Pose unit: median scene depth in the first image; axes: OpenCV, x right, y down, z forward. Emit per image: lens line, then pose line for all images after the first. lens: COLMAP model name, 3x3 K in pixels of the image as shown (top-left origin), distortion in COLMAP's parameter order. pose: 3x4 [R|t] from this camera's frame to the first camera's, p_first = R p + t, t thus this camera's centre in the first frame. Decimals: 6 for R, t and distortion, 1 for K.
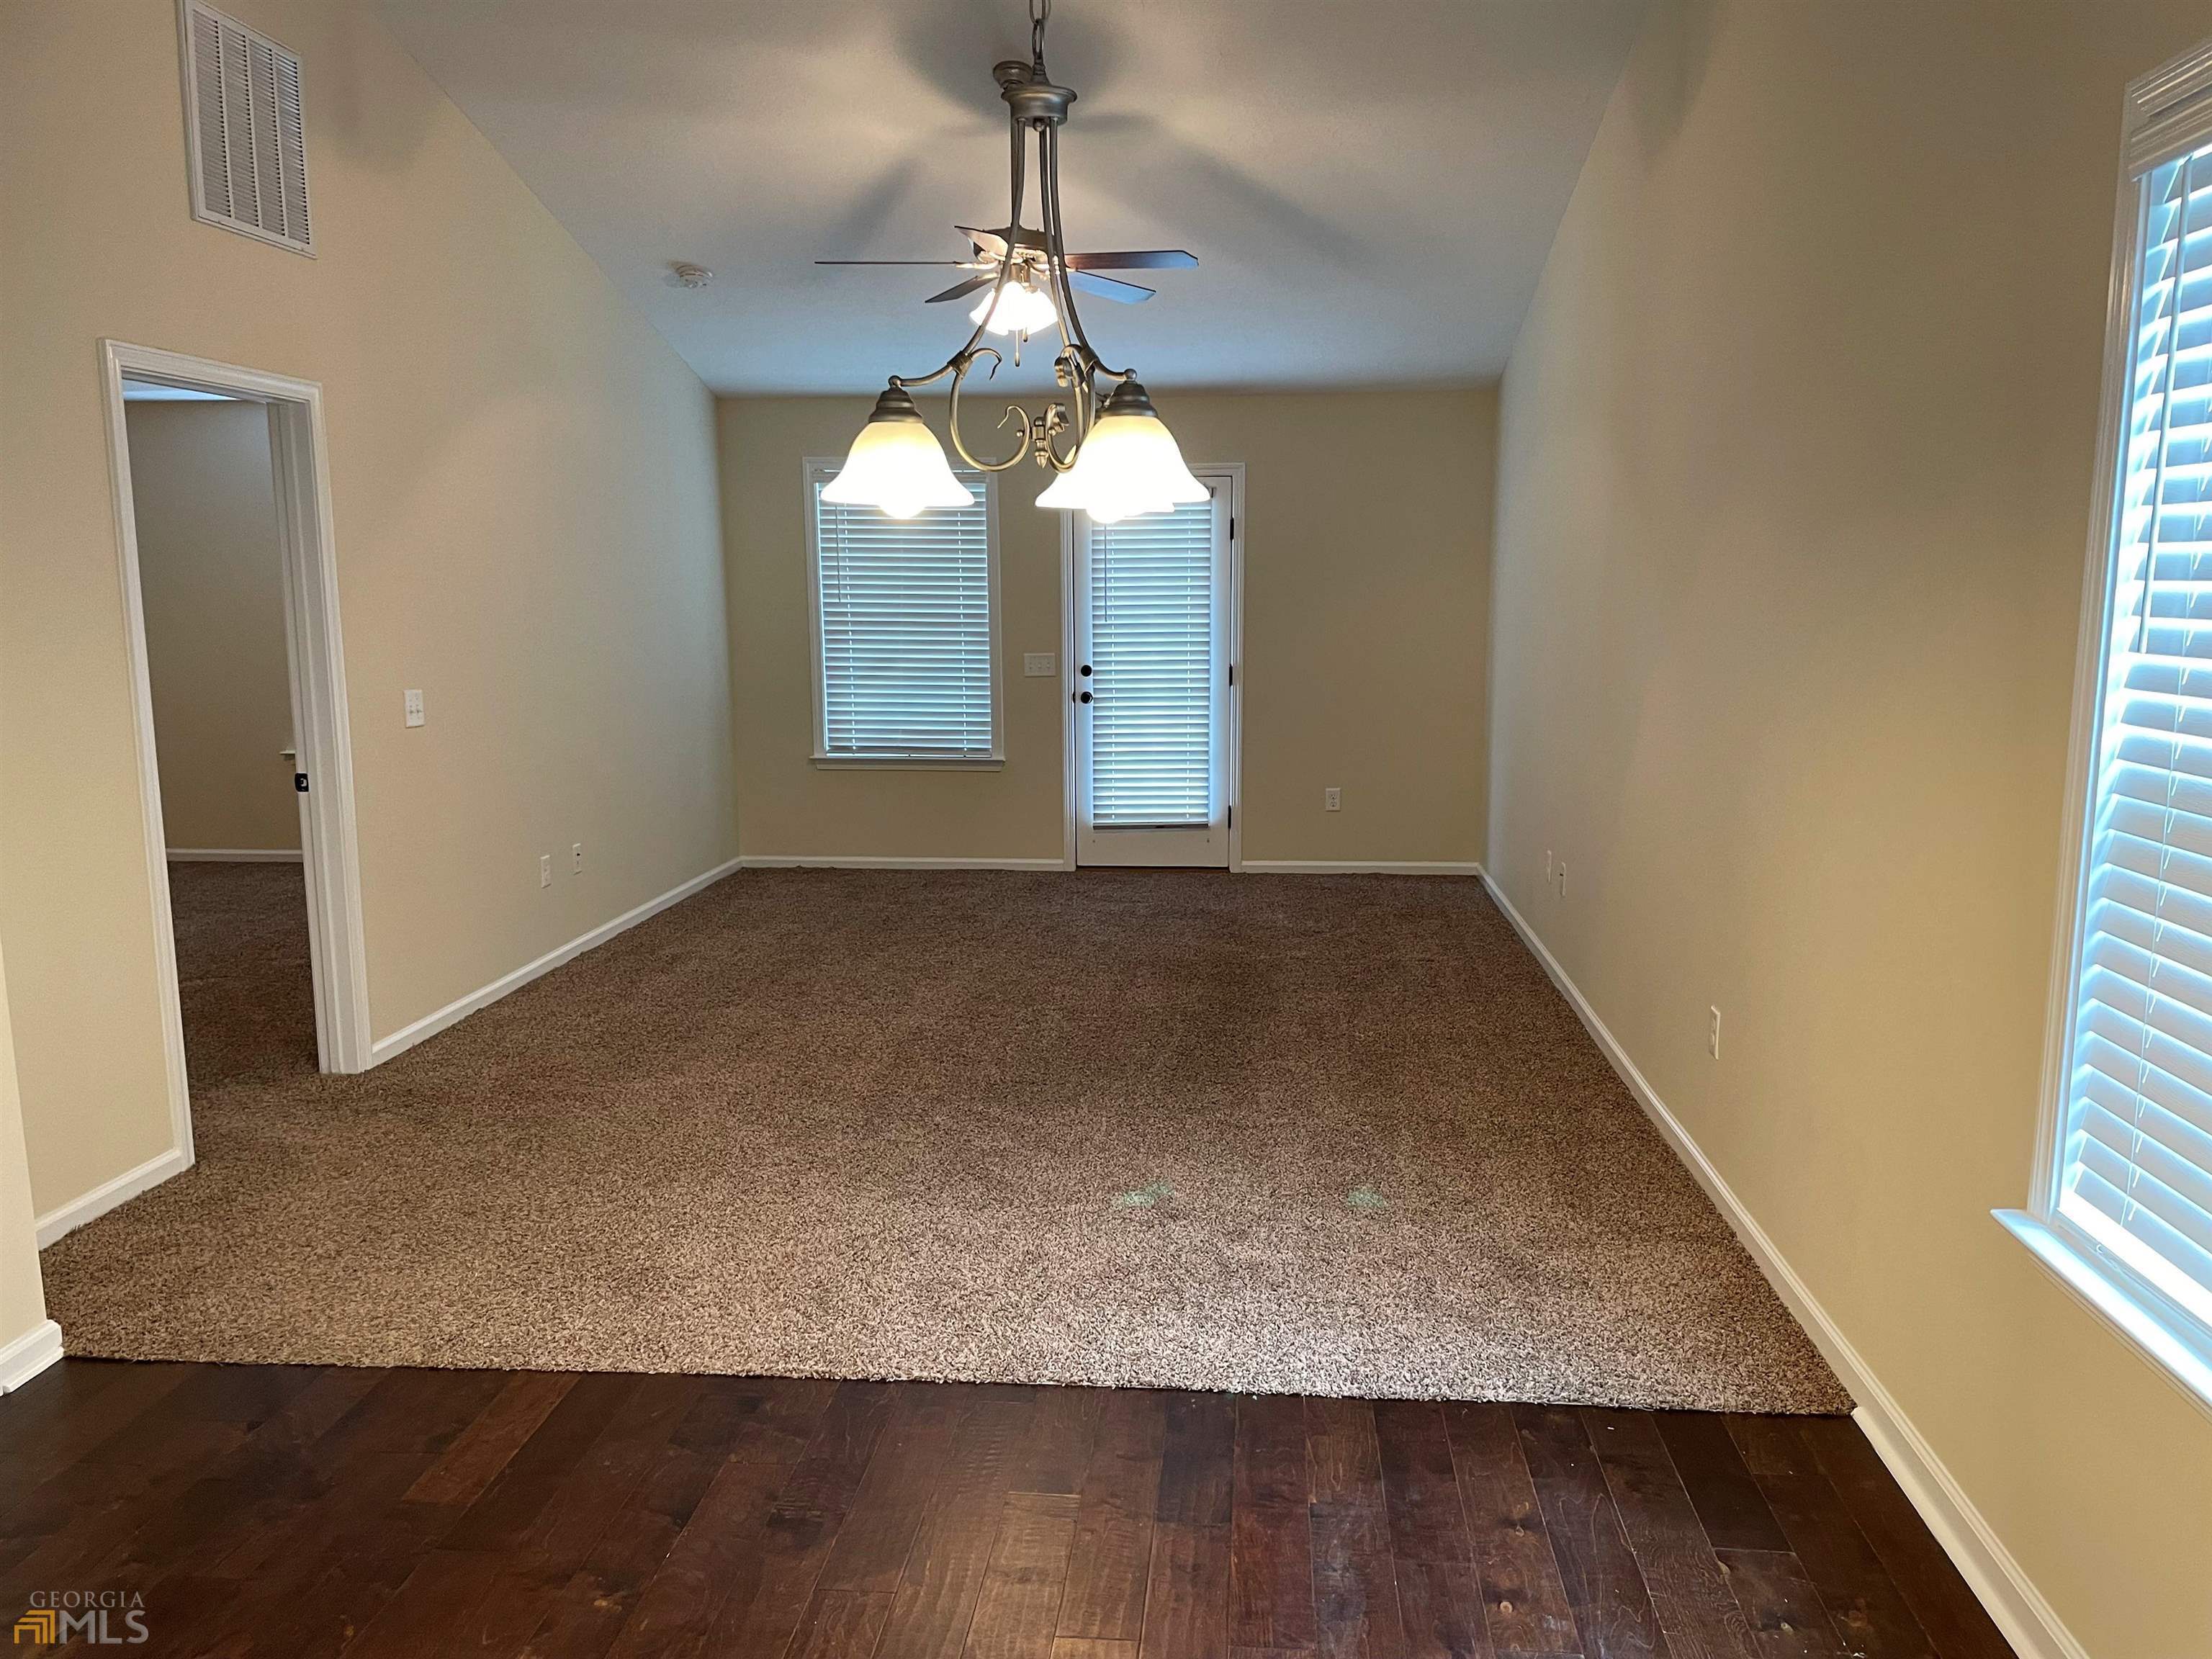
lens RADIAL K [[1686.3, 0, 1102.5], [0, 1686.3, 817.2], [0, 0, 1]] dist [0.073213, -0.082350]
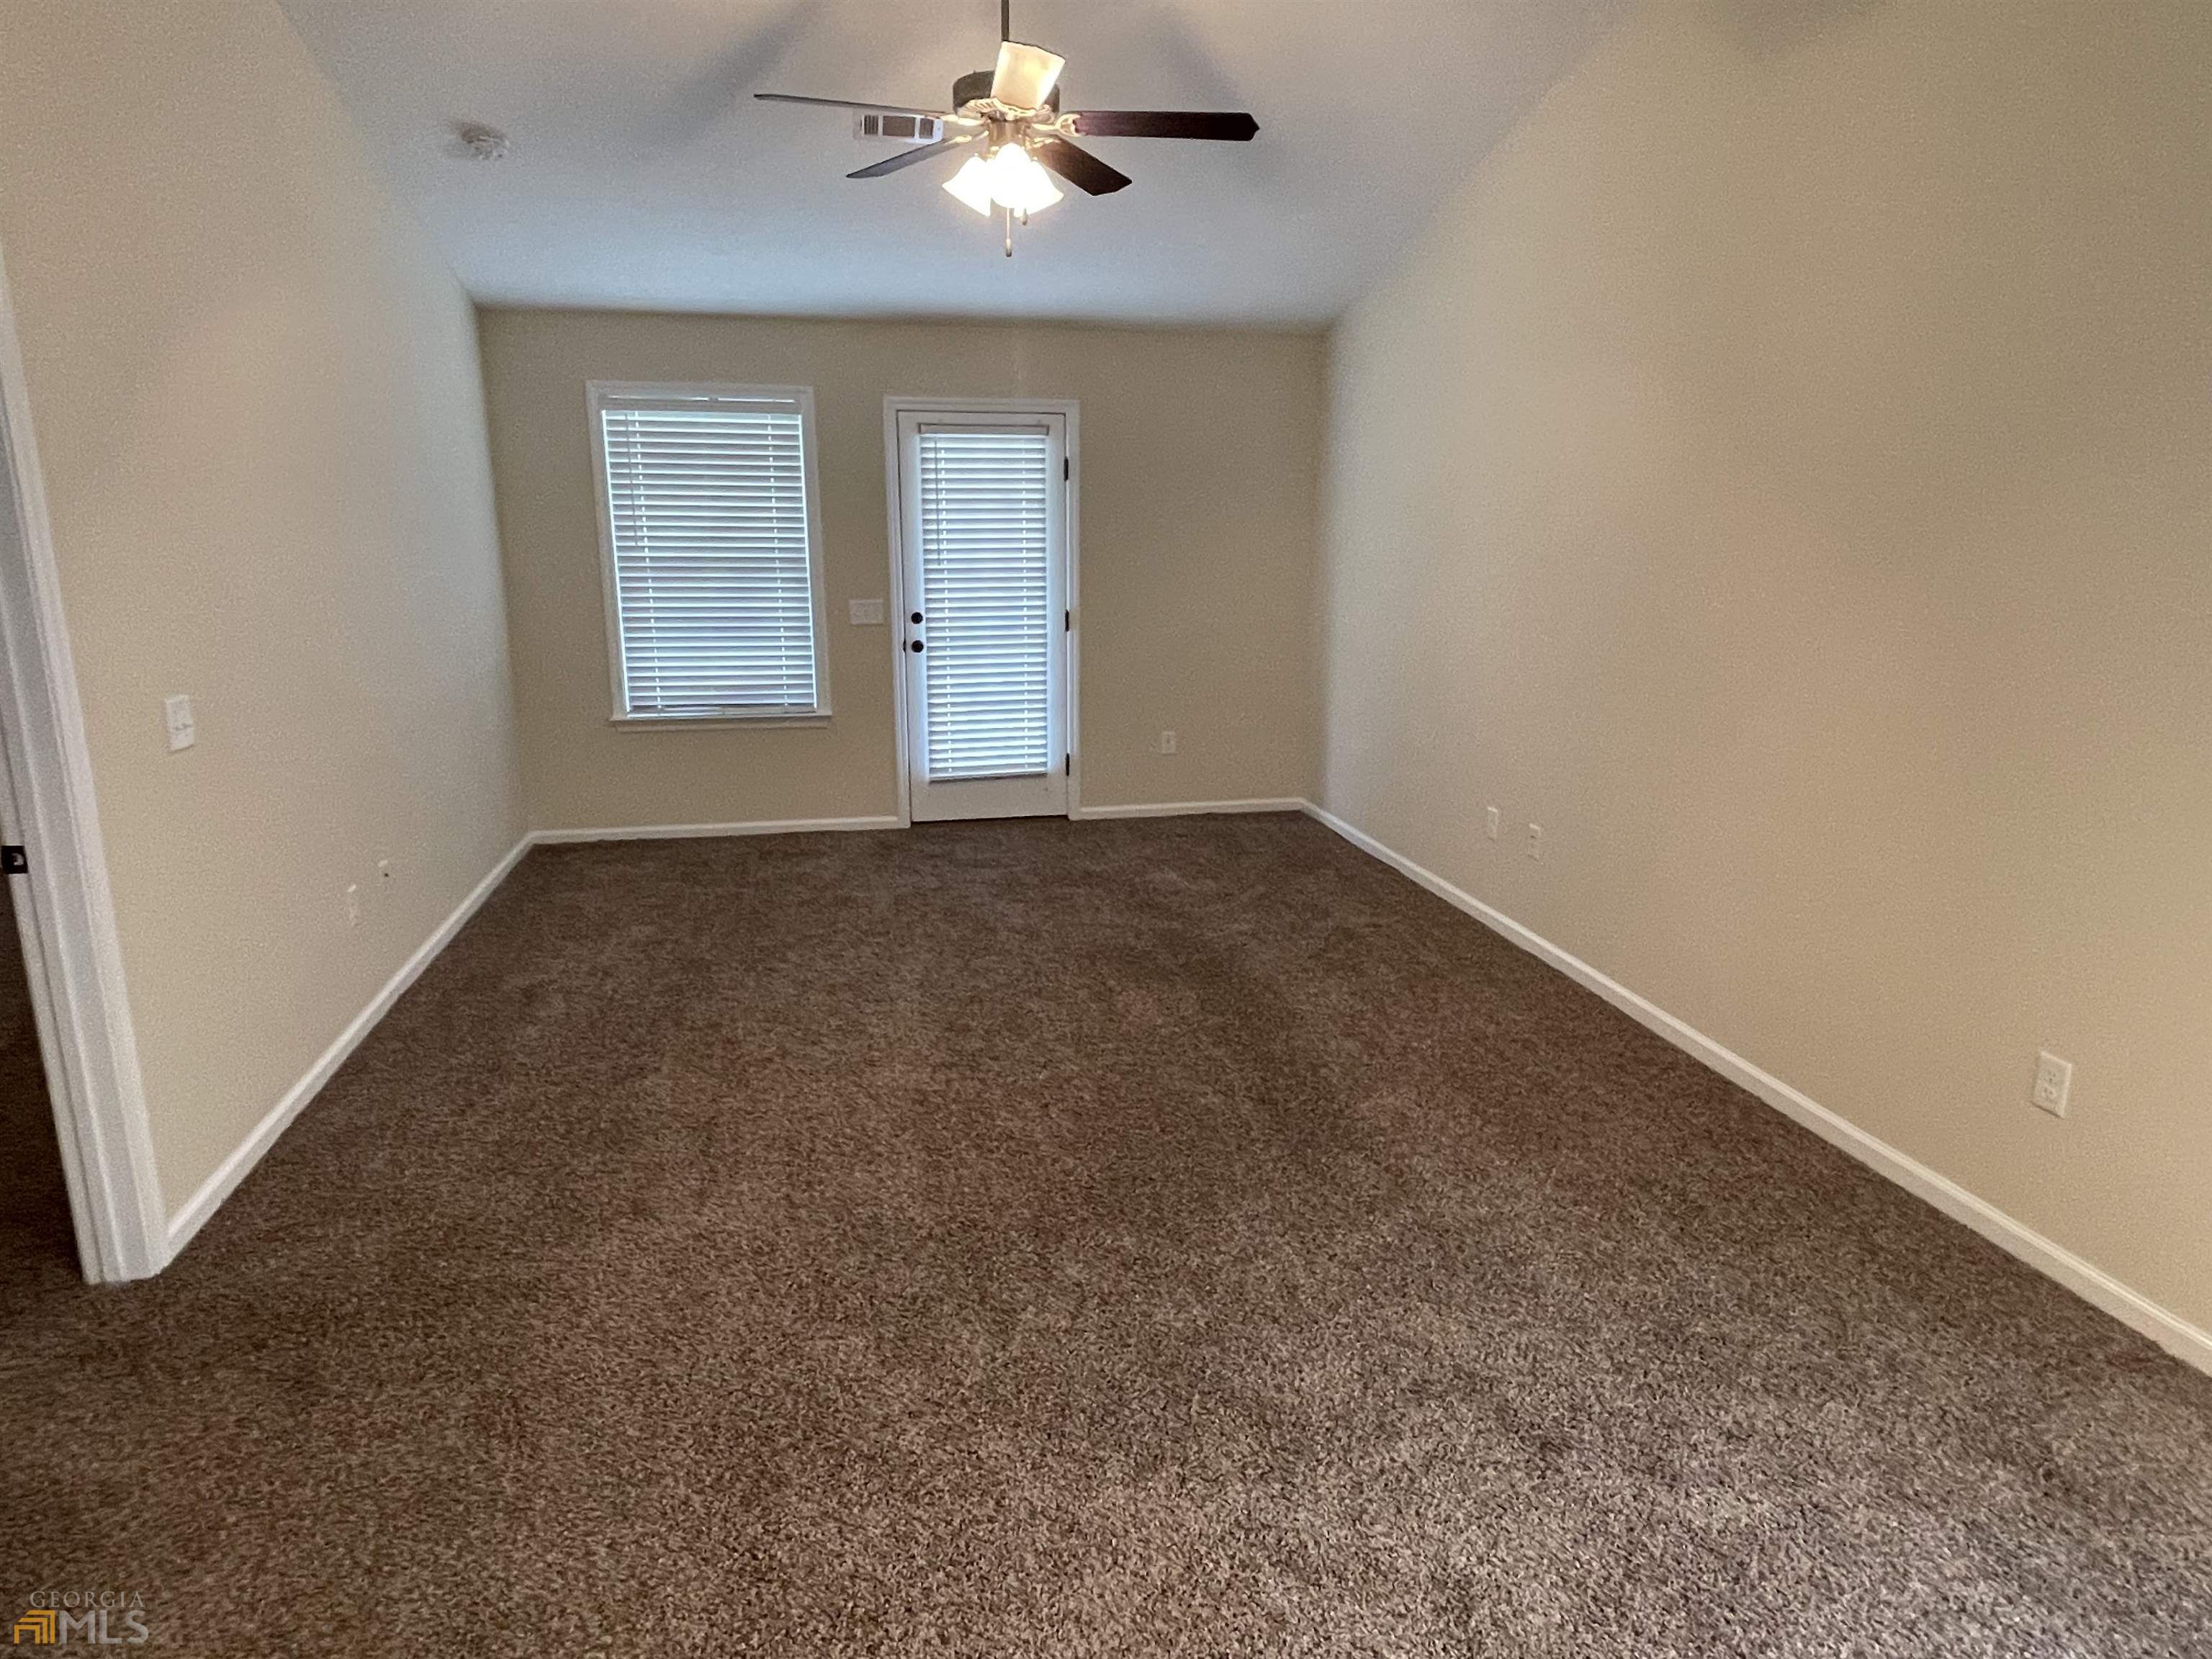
lens RADIAL K [[1339.4, 0, 1084.6], [0, 1339.4, 797.2], [0, 0, 1]] dist [0.004072, -0.013862]
pose [[0.959119, -0.055662, 0.277476, -0.134908], [0.035968, 0.996492, 0.075569, -0.040377], [-0.280709, -0.062500, 0.957756, 0.249018]]
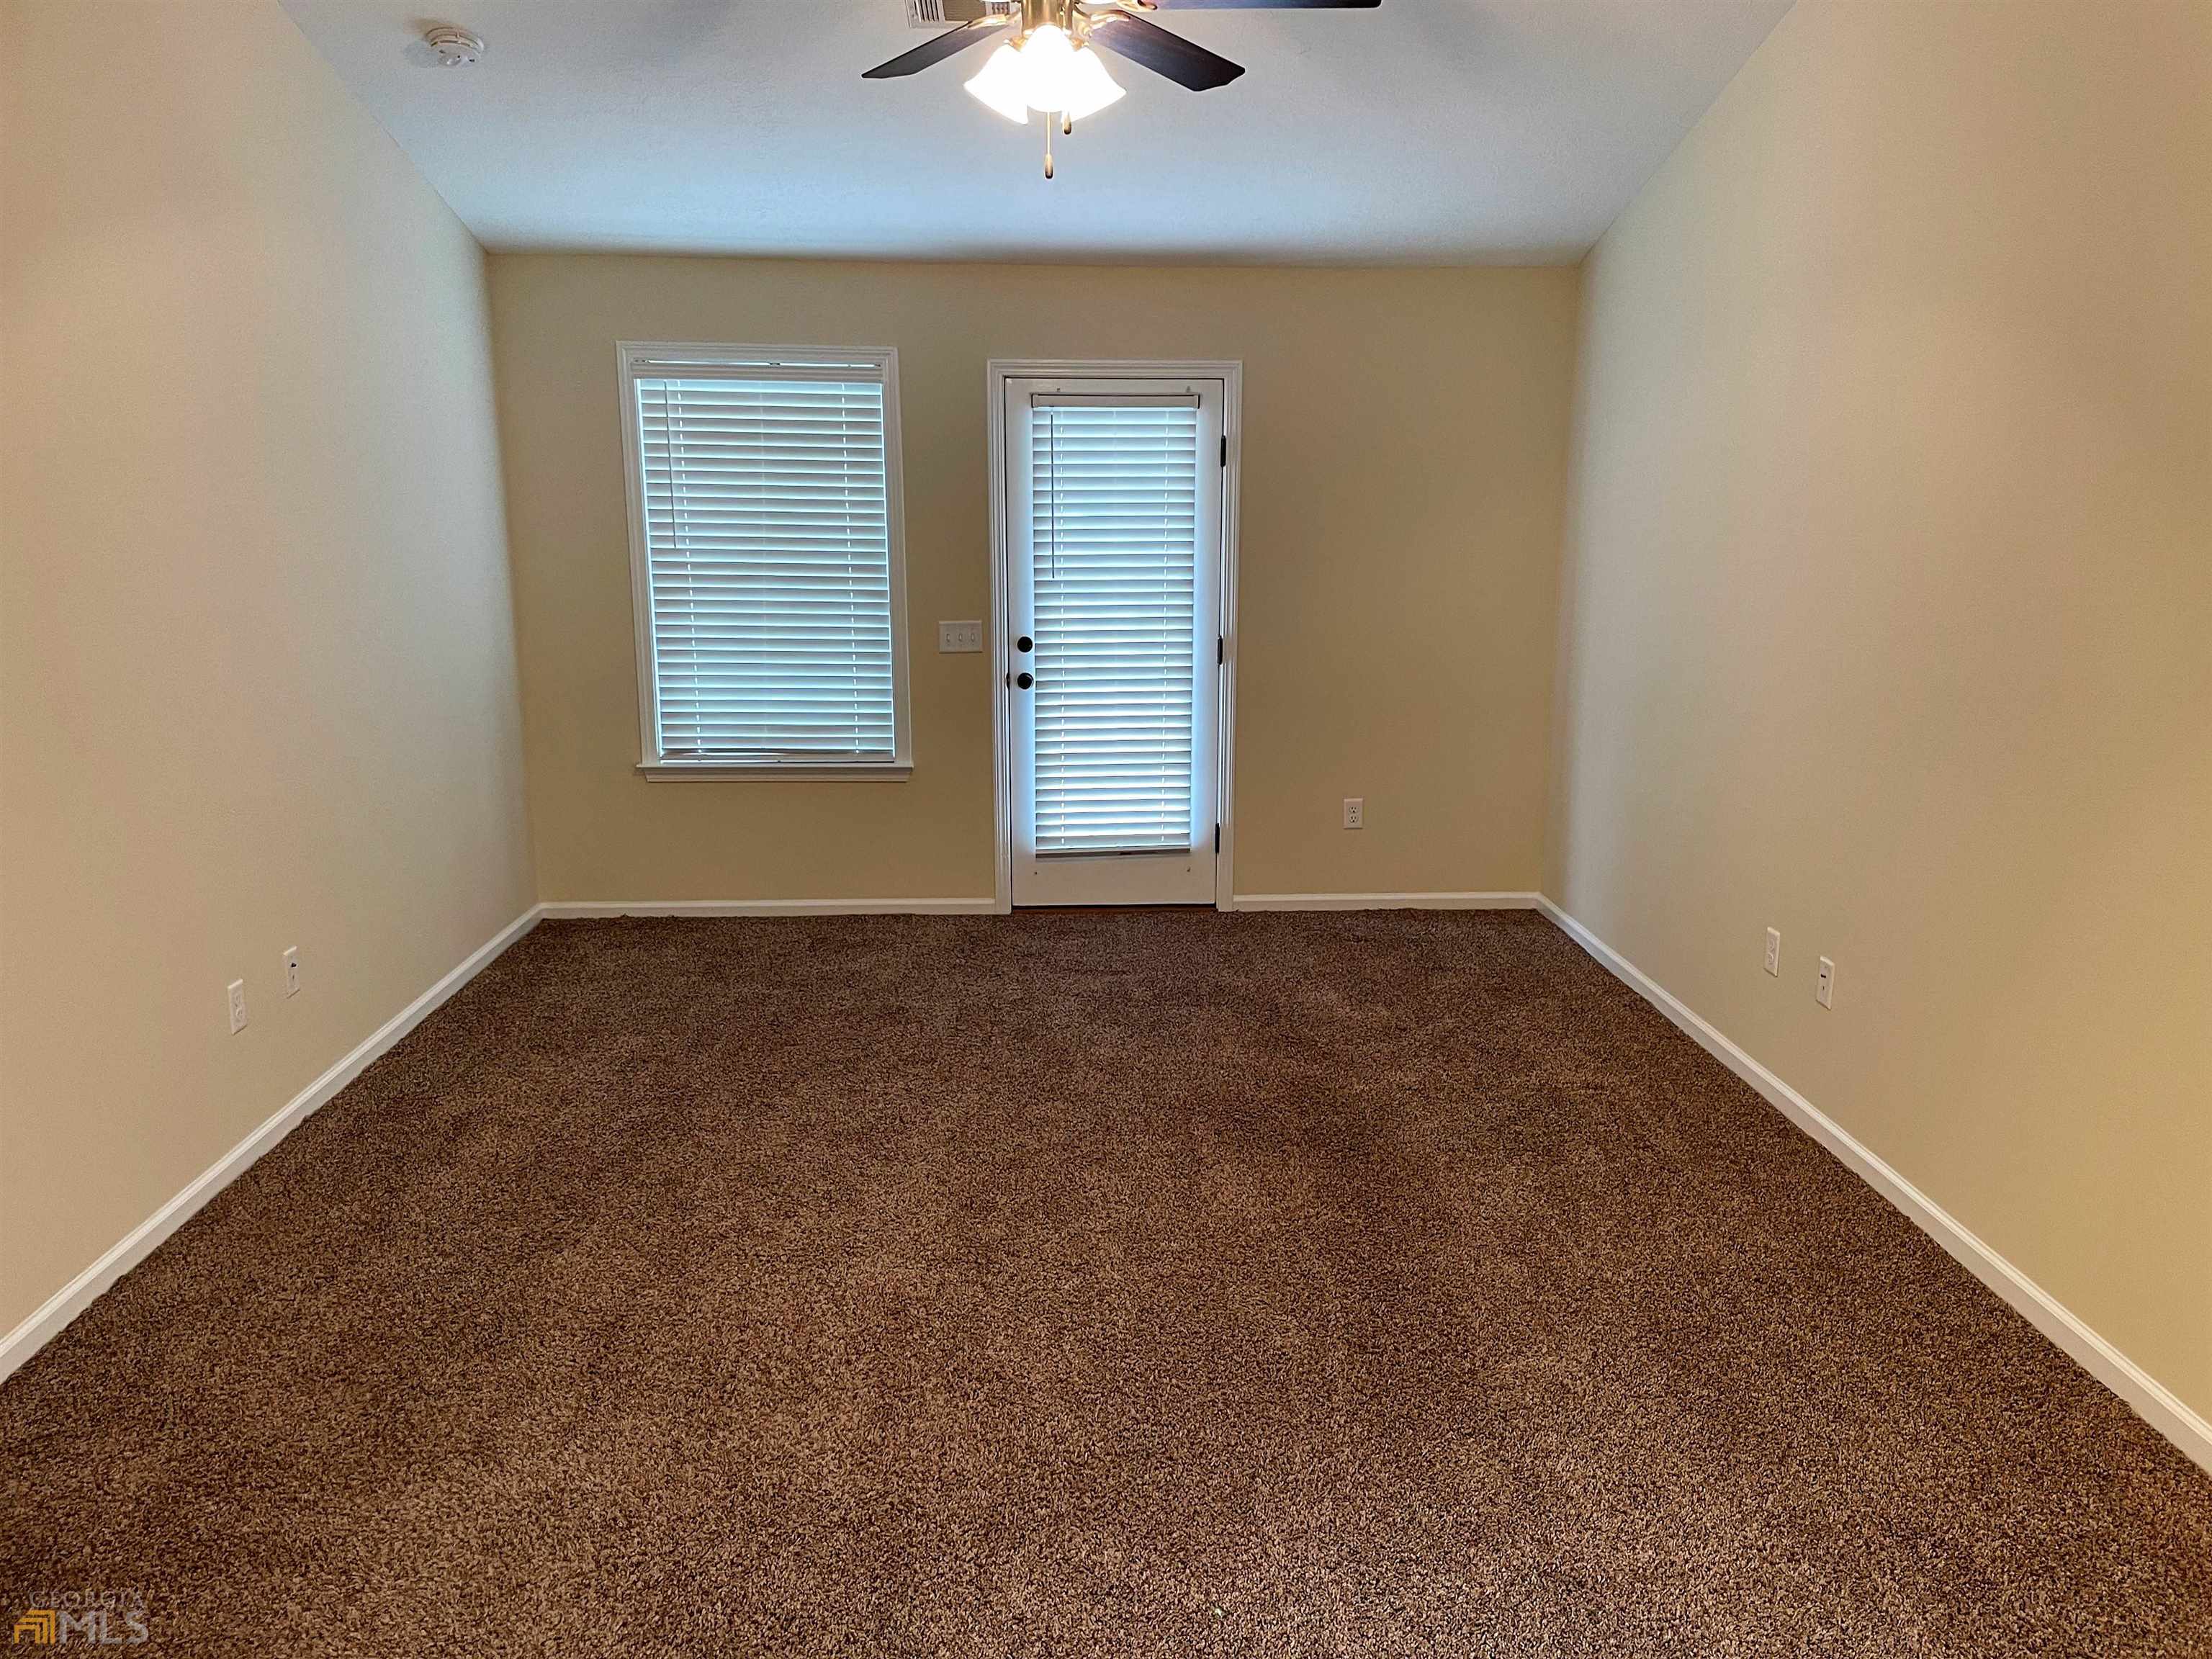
lens RADIAL K [[1686.3, 0, 1105.7], [0, 1686.3, 808.9], [0, 0, 1]] dist [0.073213, -0.082350]
pose [[0.990690, -0.019853, 0.134678, -0.075614], [0.013479, 0.998753, 0.048076, -0.050547], [-0.135465, -0.045813, 0.989722, 0.268071]]
